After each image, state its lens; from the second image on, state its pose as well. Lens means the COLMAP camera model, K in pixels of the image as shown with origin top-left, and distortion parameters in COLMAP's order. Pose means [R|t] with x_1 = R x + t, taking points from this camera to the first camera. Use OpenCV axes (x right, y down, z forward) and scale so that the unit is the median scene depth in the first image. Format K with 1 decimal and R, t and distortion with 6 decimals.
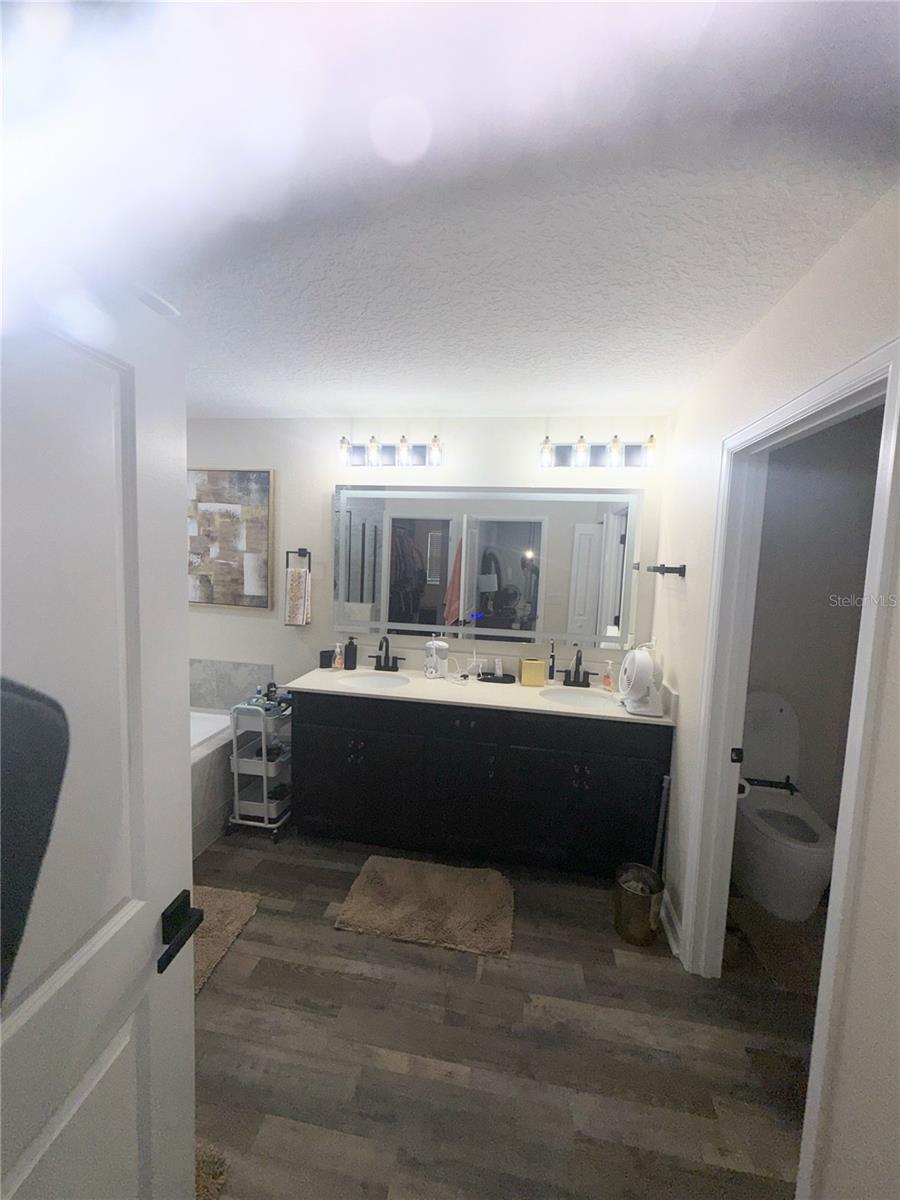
lens RADIAL K [[480.4, 0, 450.1], [0, 480.4, 596.4], [0, 0, 1]] dist [0.003619, 0.000406]
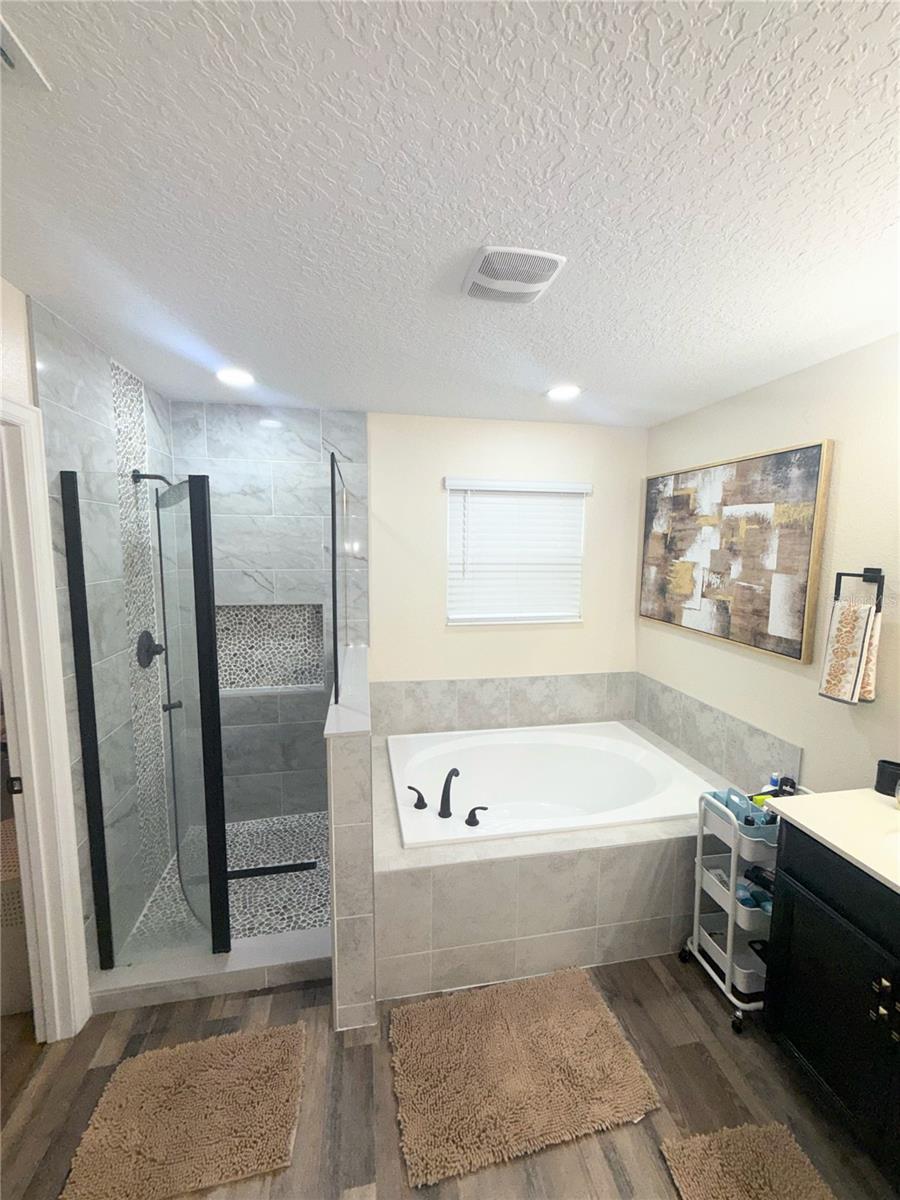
lens RADIAL K [[480.4, 0, 450.1], [0, 480.4, 596.4], [0, 0, 1]] dist [0.003619, 0.000406]
pose [[0.357827, 0.072918, -0.930937, 0.046351], [-0.091600, 0.994879, 0.042718, -0.045232], [0.929284, 0.069988, 0.362674, 0.329821]]
